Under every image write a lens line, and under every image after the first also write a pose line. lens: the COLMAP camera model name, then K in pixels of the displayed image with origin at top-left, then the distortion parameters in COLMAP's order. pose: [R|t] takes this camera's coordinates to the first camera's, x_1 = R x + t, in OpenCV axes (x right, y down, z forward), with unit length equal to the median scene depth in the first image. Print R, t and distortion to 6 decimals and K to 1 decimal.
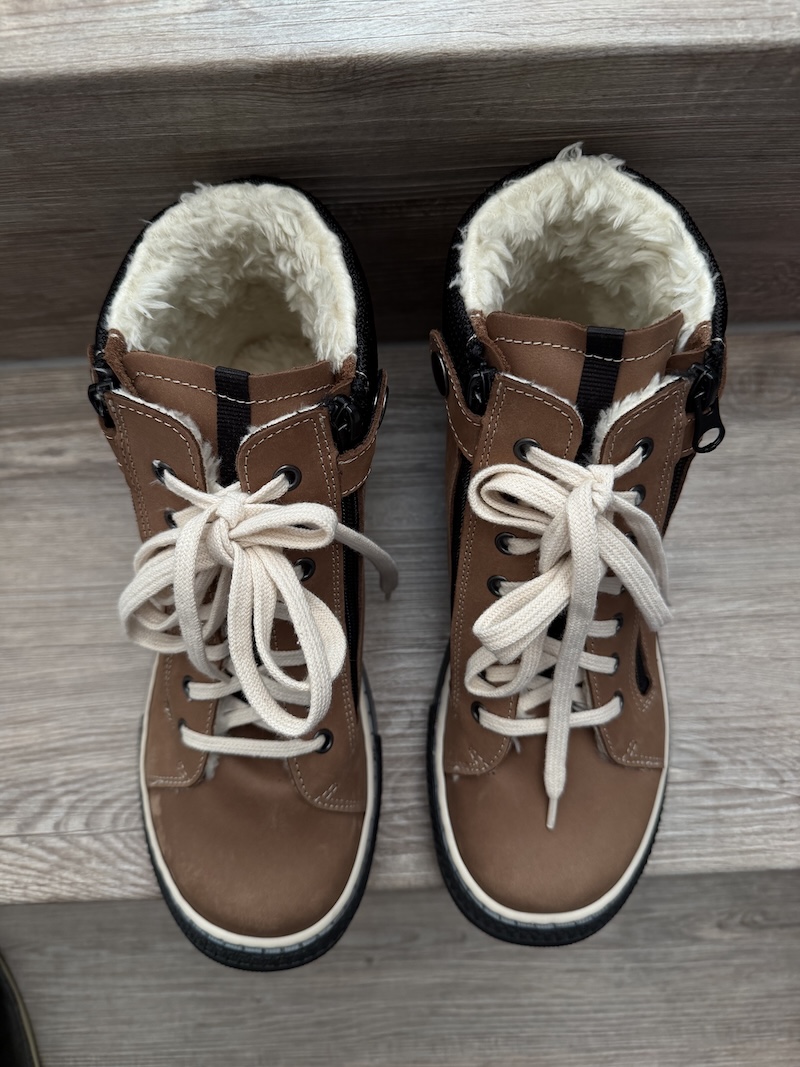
lens RADIAL K [[783.3, 0, 408.7], [0, 783.3, 532.9], [0, 0, 1]] dist [-0.015469, -0.011738]
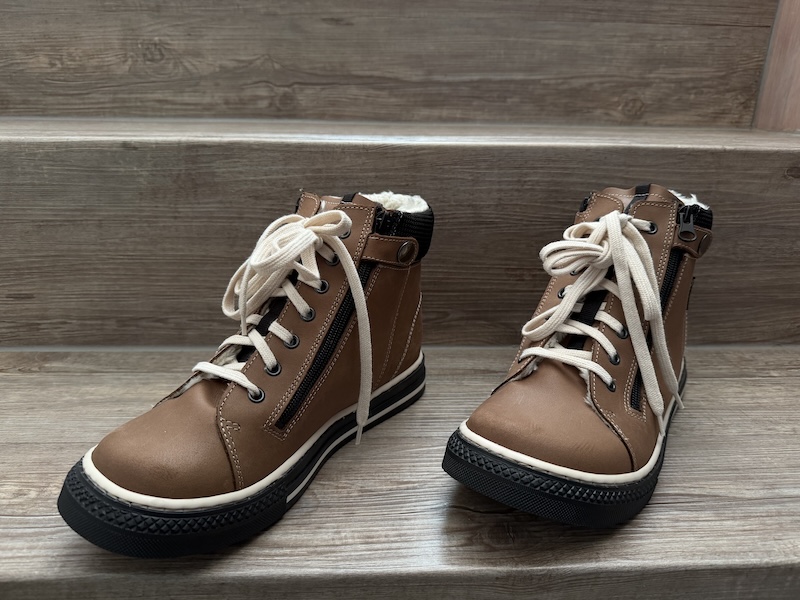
lens RADIAL K [[587.3, 0, 396.5], [0, 587.3, 297.6], [0, 0, 1]] dist [-0.015469, -0.011738]
pose [[0.999809, 0.014071, -0.013597, -0.250987], [-0.018819, 0.501250, -0.865098, 0.157181], [-0.005357, 0.865188, 0.501419, -0.143770]]
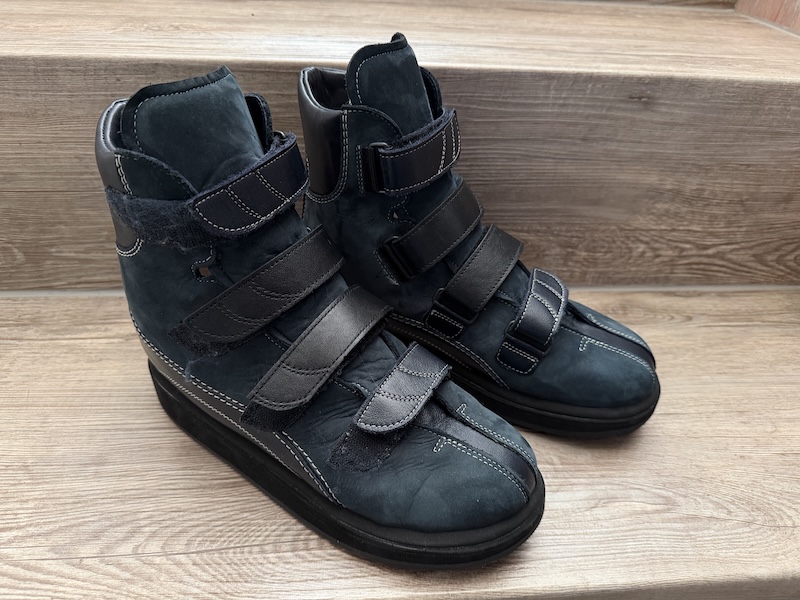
lens RADIAL K [[587.3, 0, 399.7], [0, 587.3, 302.8], [0, 0, 1]] dist [-0.015469, -0.011738]
pose [[0.997852, 0.014688, 0.063847, -0.122291], [0.032757, 0.732122, -0.680385, 0.694747], [-0.056737, 0.681015, 0.730068, 0.103894]]
